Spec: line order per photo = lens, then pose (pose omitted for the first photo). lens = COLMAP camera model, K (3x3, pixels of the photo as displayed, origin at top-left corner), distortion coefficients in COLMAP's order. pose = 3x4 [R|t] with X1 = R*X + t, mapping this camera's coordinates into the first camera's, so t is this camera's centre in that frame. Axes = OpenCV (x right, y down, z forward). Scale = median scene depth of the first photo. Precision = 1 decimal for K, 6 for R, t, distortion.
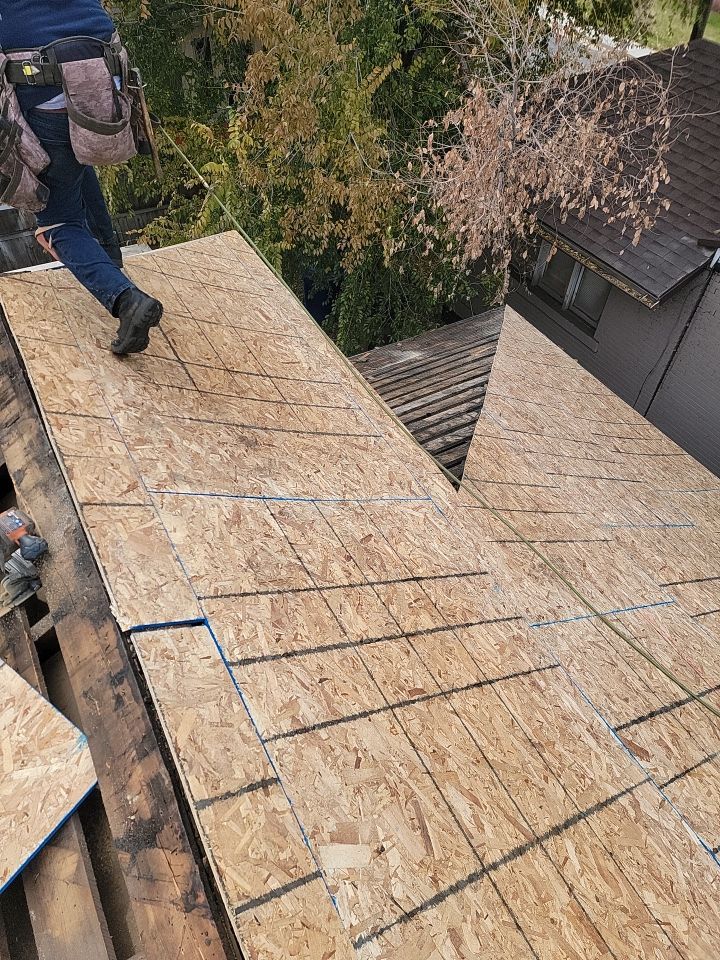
lens RADIAL K [[669.0, 0, 354.3], [0, 669.0, 494.7], [0, 0, 1]] dist [0.089565, -0.081633]
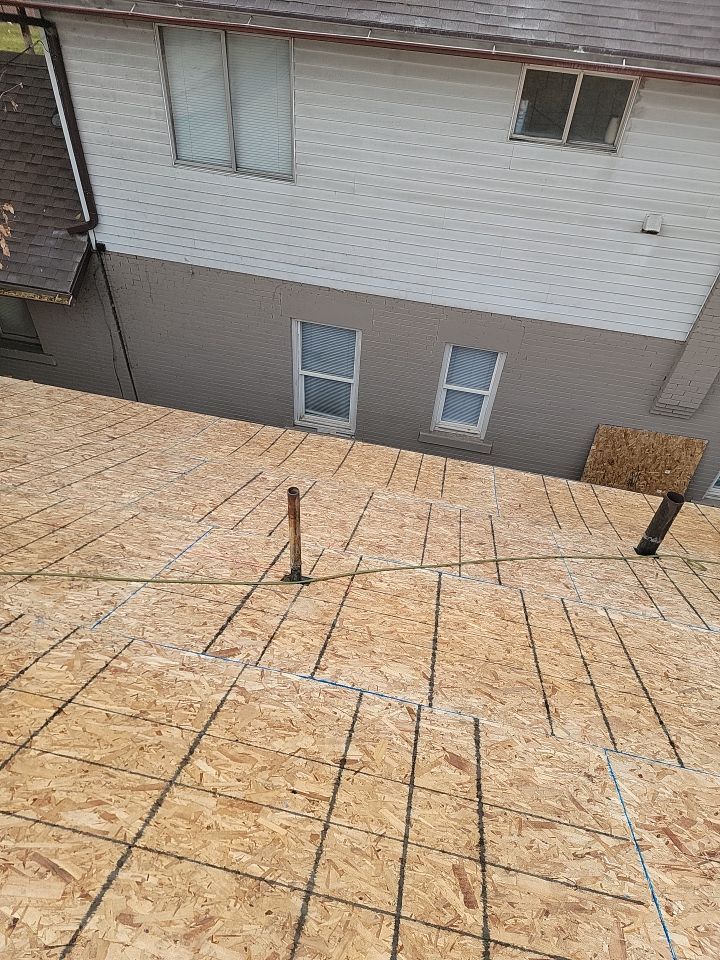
lens RADIAL K [[669.0, 0, 354.3], [0, 669.0, 494.7], [0, 0, 1]] dist [0.089565, -0.081633]
pose [[0.644822, -0.542602, 0.538319, 0.087084], [0.543696, 0.820641, 0.175907, 0.073871], [-0.537214, 0.179253, 0.824178, -0.073318]]
